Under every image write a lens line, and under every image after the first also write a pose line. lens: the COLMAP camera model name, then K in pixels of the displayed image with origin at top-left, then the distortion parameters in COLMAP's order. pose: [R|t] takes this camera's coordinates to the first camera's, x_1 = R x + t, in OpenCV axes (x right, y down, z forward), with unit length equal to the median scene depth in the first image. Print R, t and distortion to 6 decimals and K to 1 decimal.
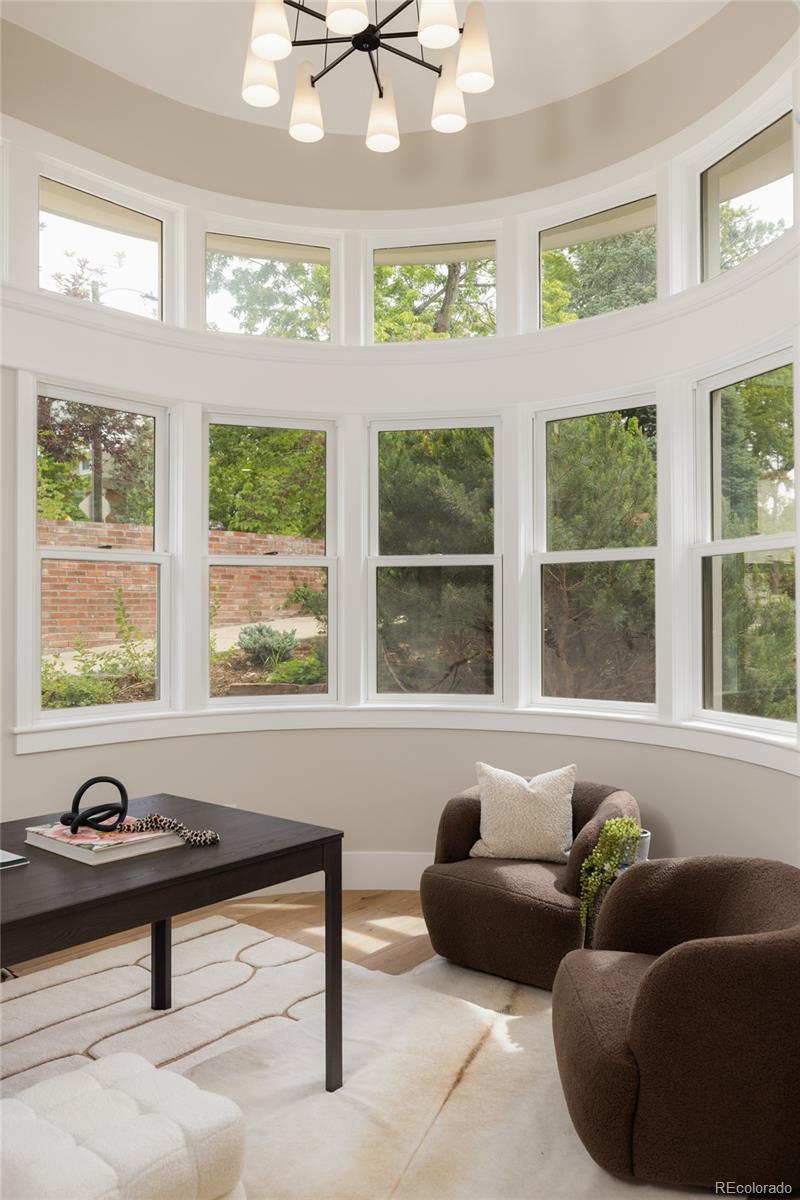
lens RADIAL K [[920.9, 0, 401.5], [0, 920.9, 602.4], [0, 0, 1]] dist [-0.005184, -0.001751]
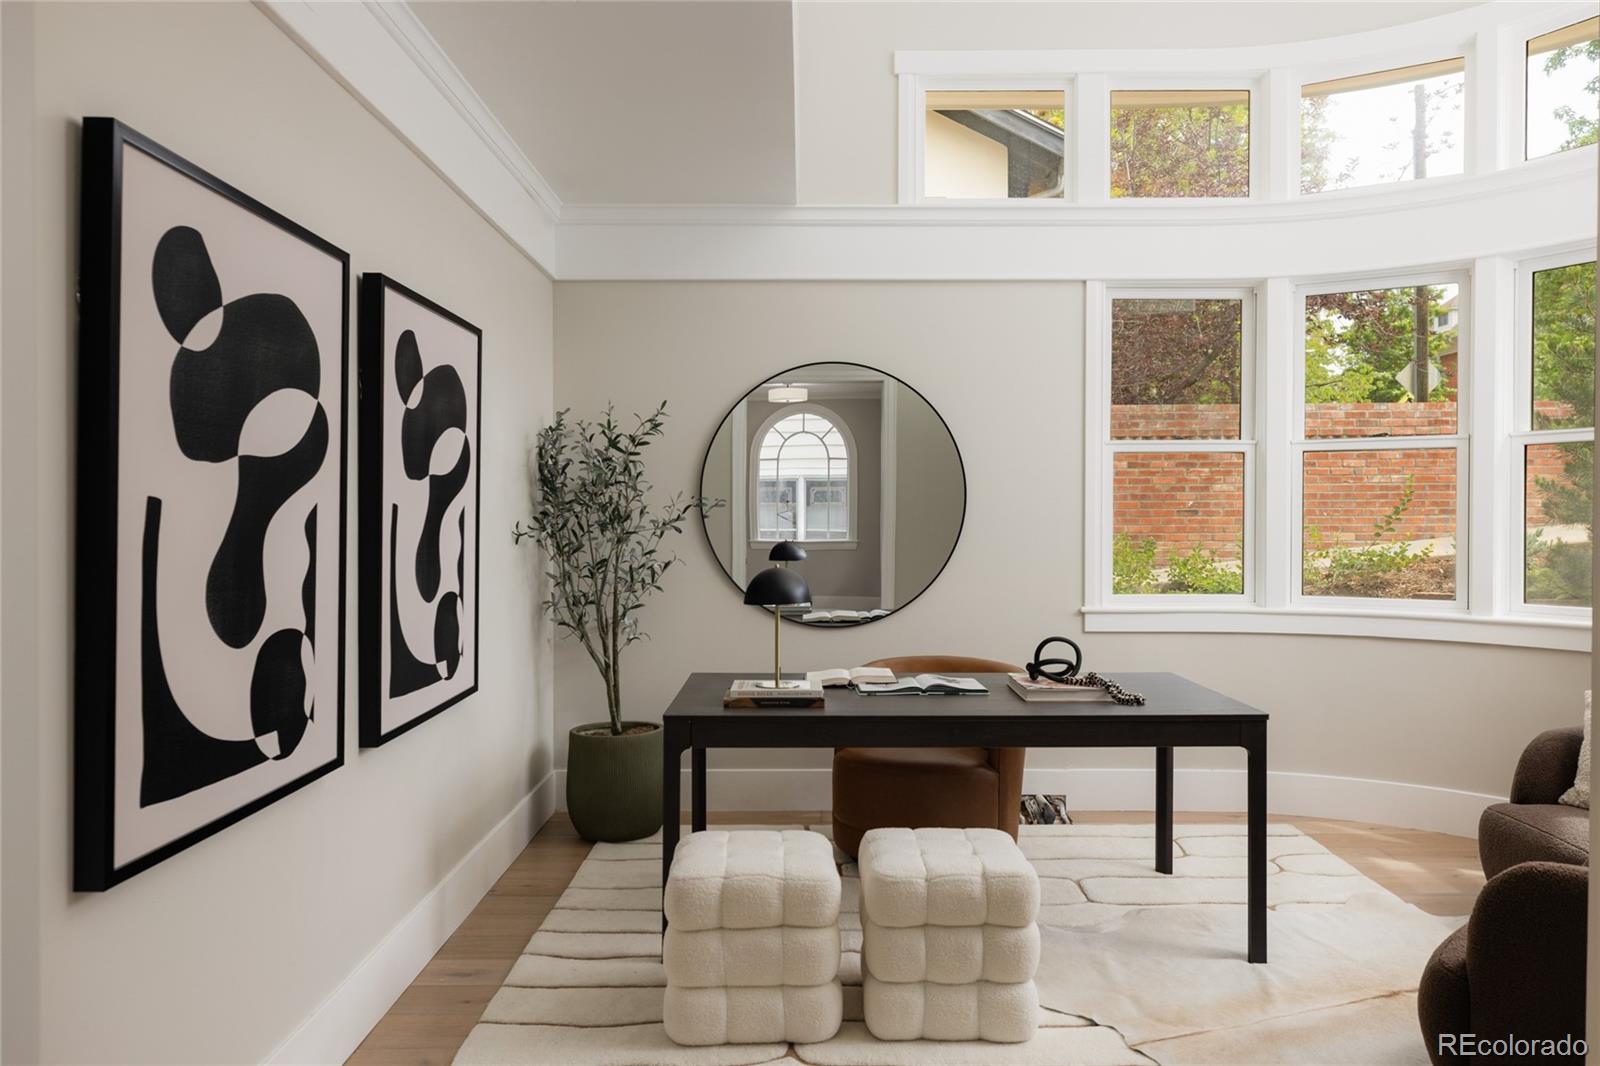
lens RADIAL K [[1141.4, 0, 799.2], [0, 1141.4, 525.4], [0, 0, 1]] dist [0.006549, -0.000462]
pose [[0.638235, 0.006322, -0.769816, 0.431142], [0.008408, 0.999849, 0.015182, 0.014320], [0.769796, -0.016162, 0.638086, -0.145058]]
